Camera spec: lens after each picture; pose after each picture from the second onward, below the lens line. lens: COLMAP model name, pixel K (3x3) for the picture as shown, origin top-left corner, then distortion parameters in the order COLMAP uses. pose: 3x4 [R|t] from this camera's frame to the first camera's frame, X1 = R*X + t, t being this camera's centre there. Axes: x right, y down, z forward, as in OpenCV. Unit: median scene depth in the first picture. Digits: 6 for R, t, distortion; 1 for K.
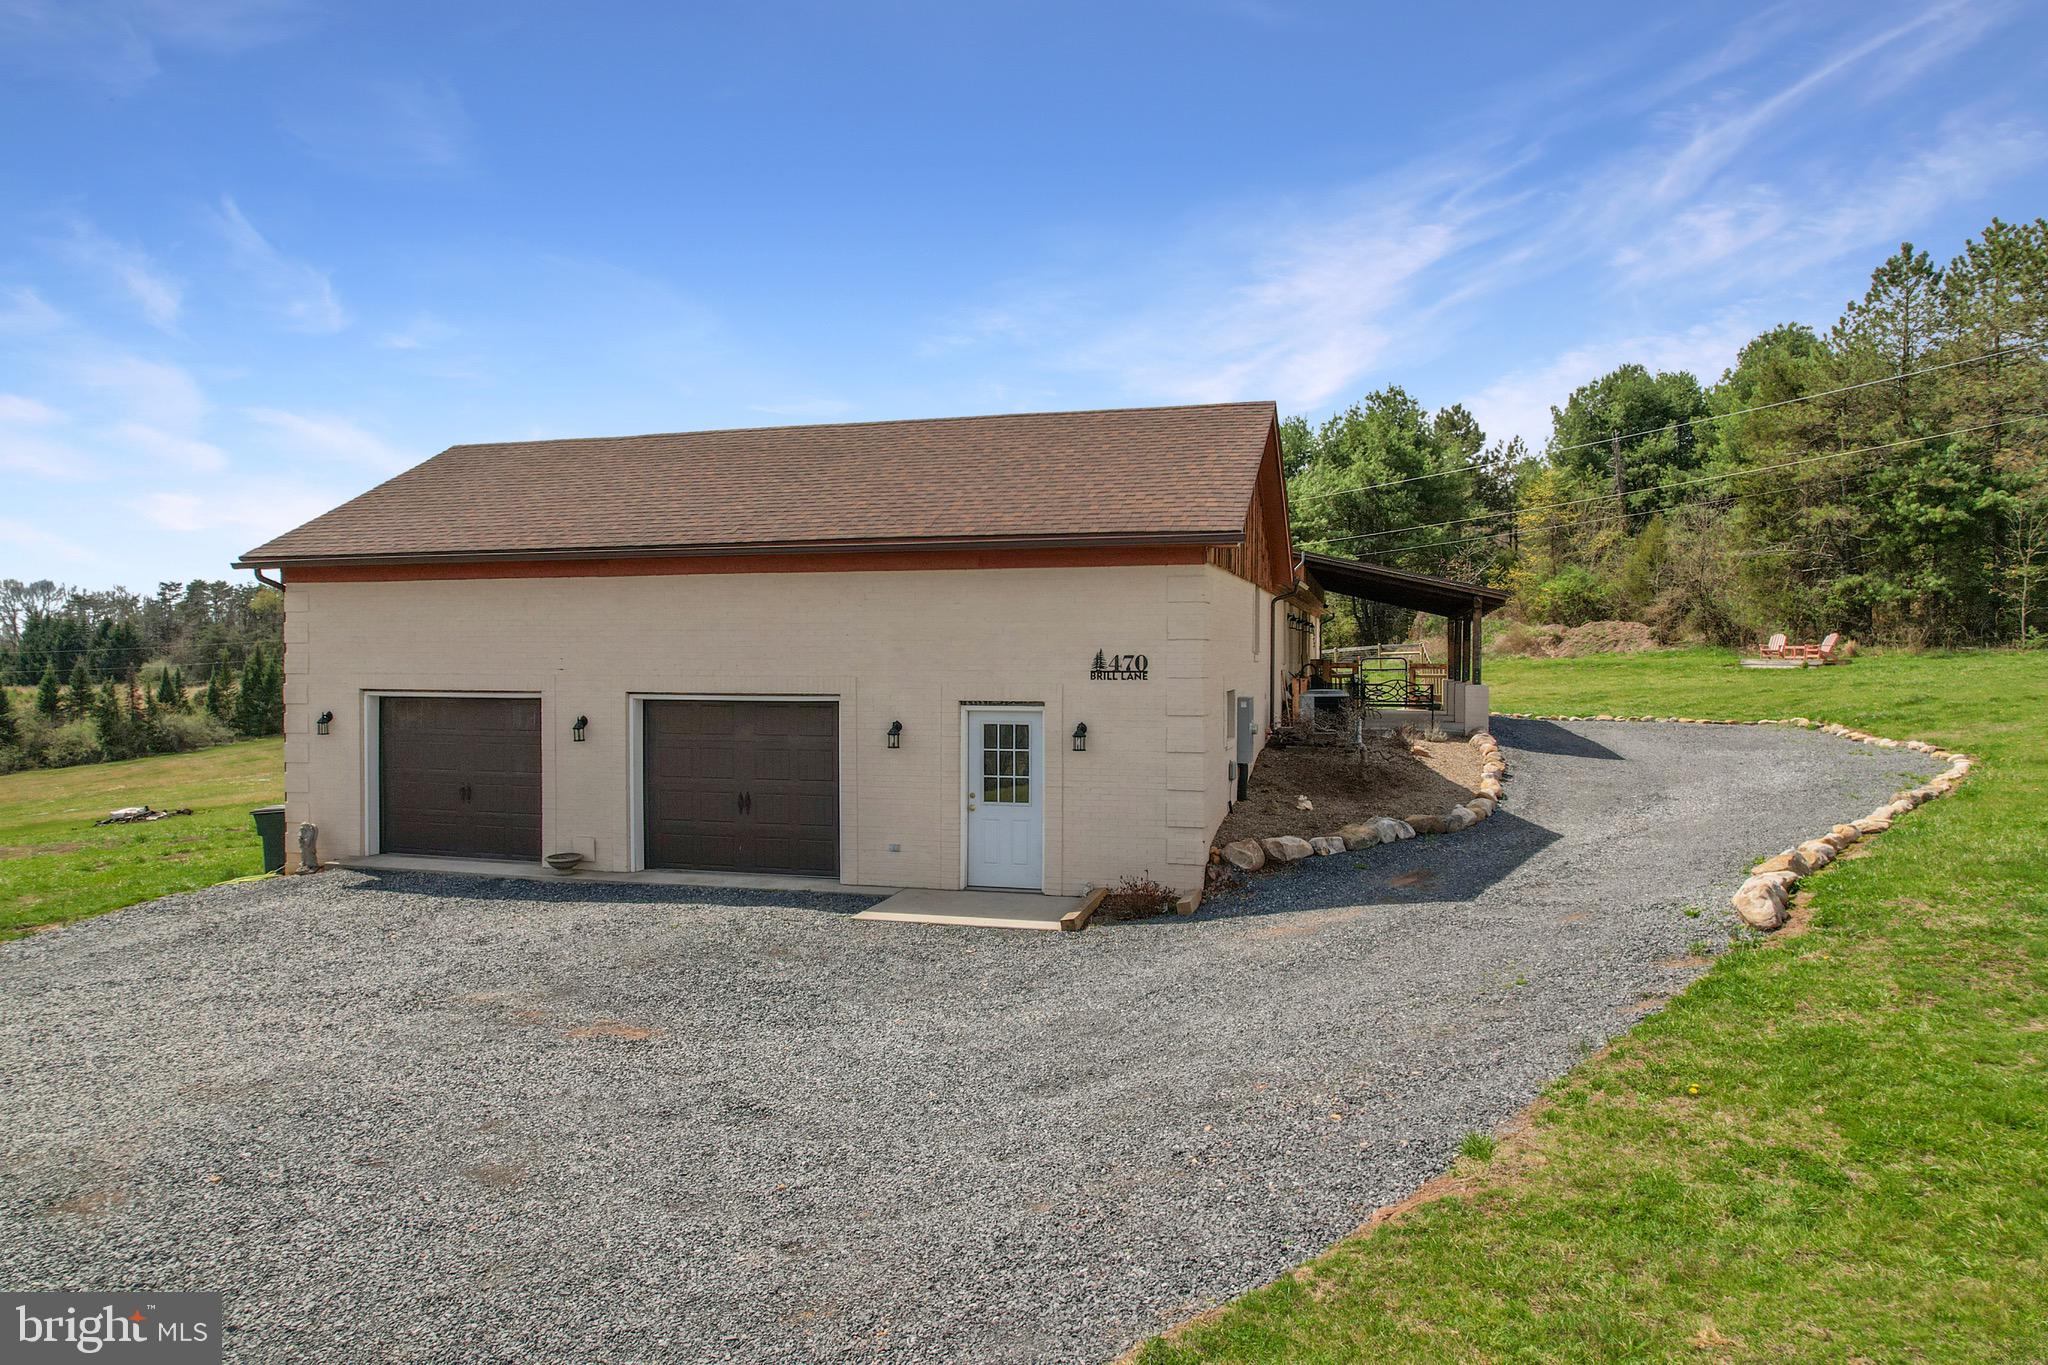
lens RADIAL K [[1304.6, 0, 1034.4], [0, 1304.6, 679.9], [0, 0, 1]] dist [-0.076814, 0.070284]
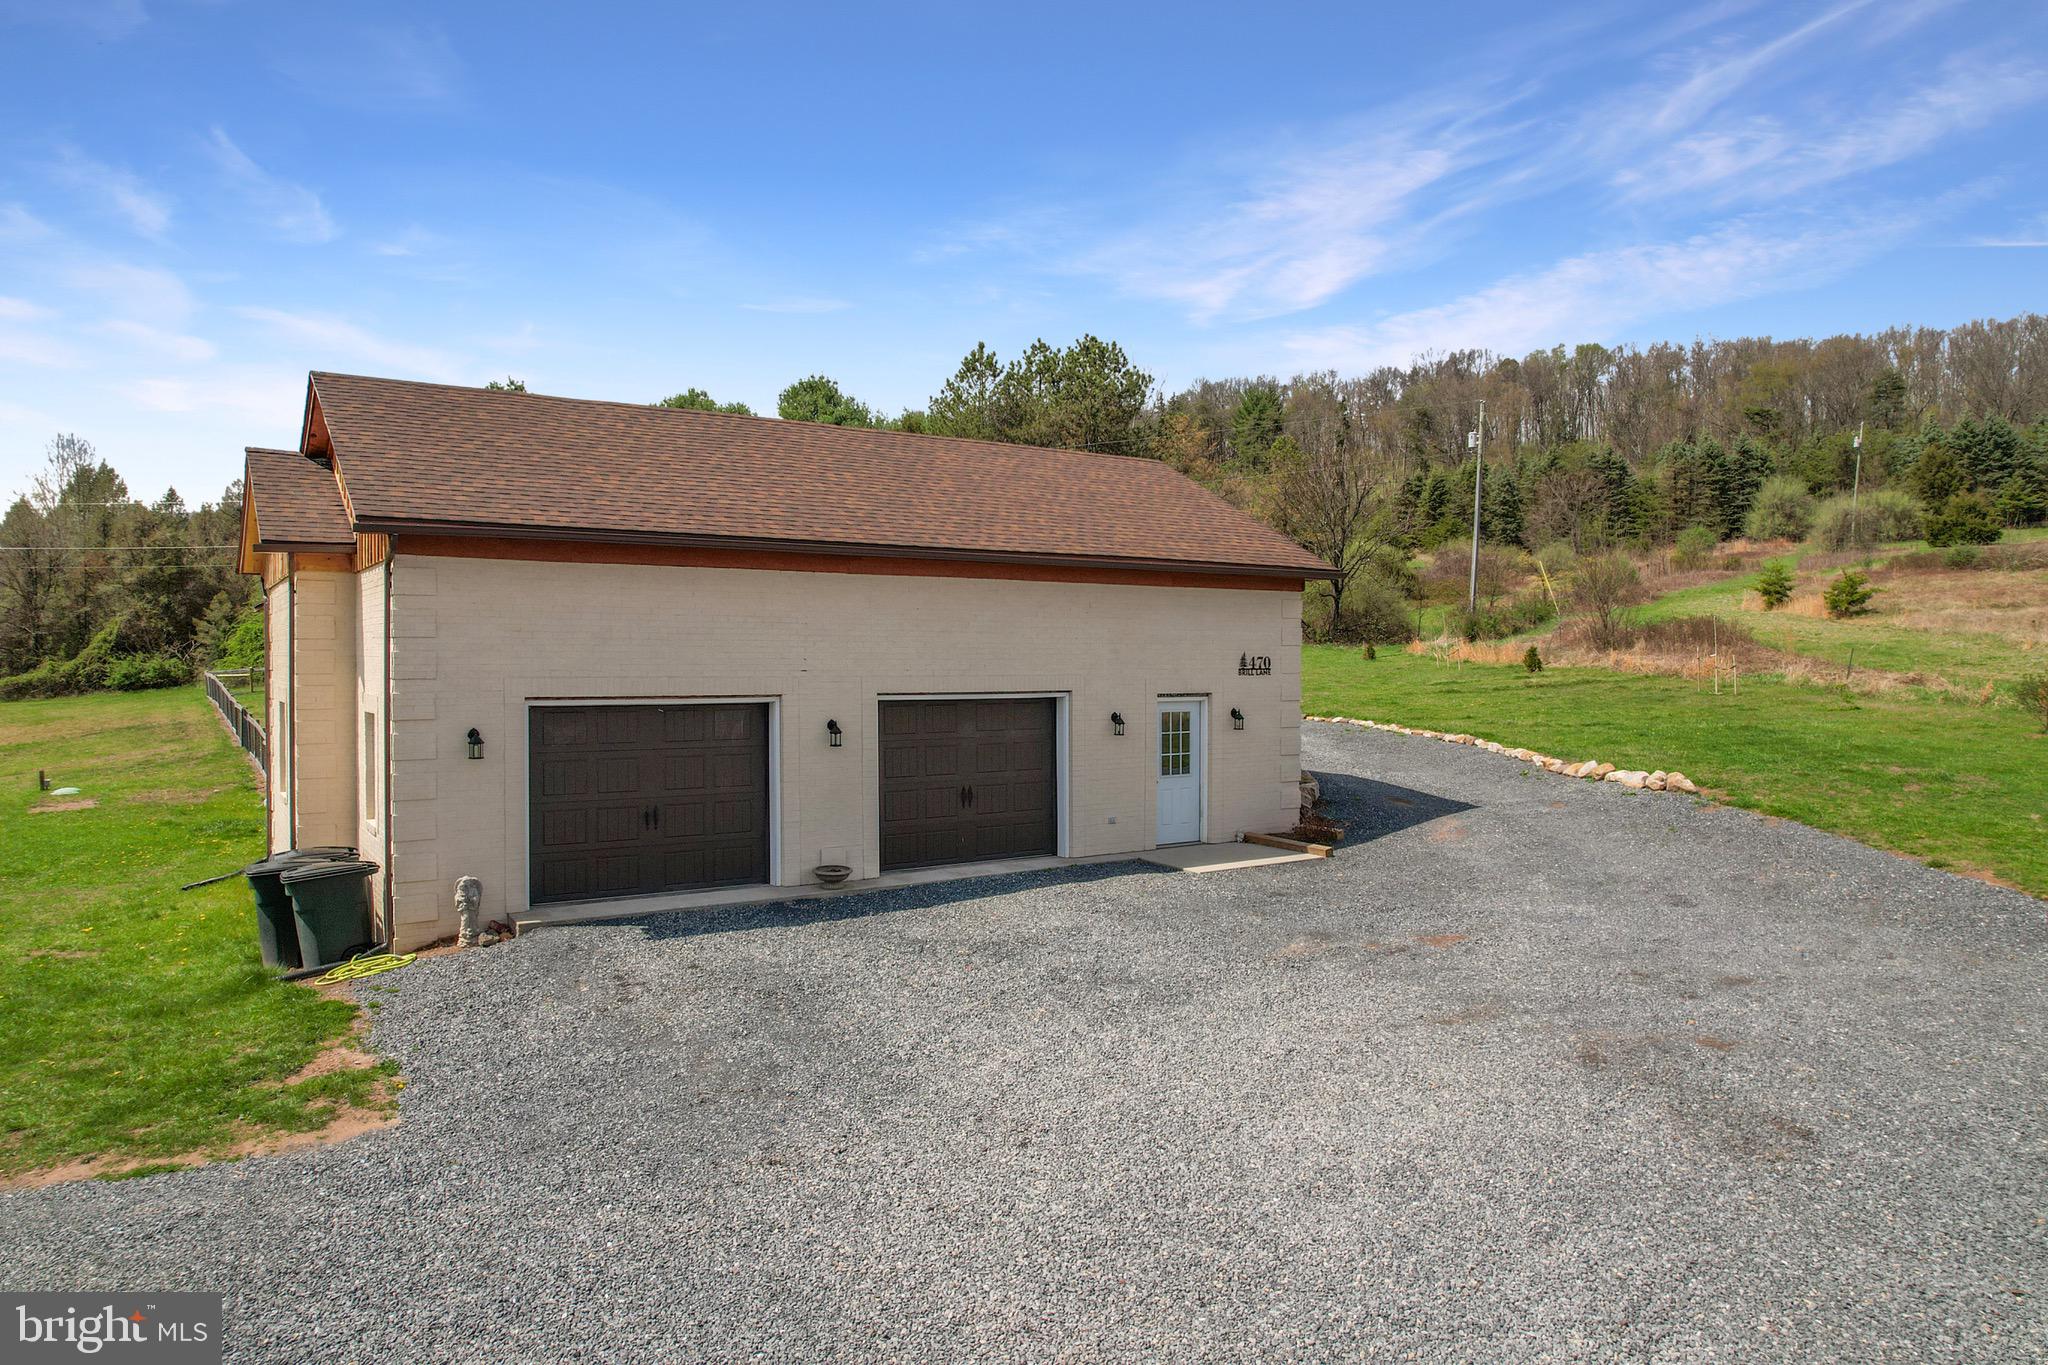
lens RADIAL K [[1304.6, 0, 1034.4], [0, 1304.6, 679.9], [0, 0, 1]] dist [-0.076814, 0.070284]
pose [[0.662427, -0.011791, 0.749034, -0.990627], [0.011582, 0.999918, 0.005498, -0.004735], [-0.749037, 0.005033, 0.662509, 0.263651]]
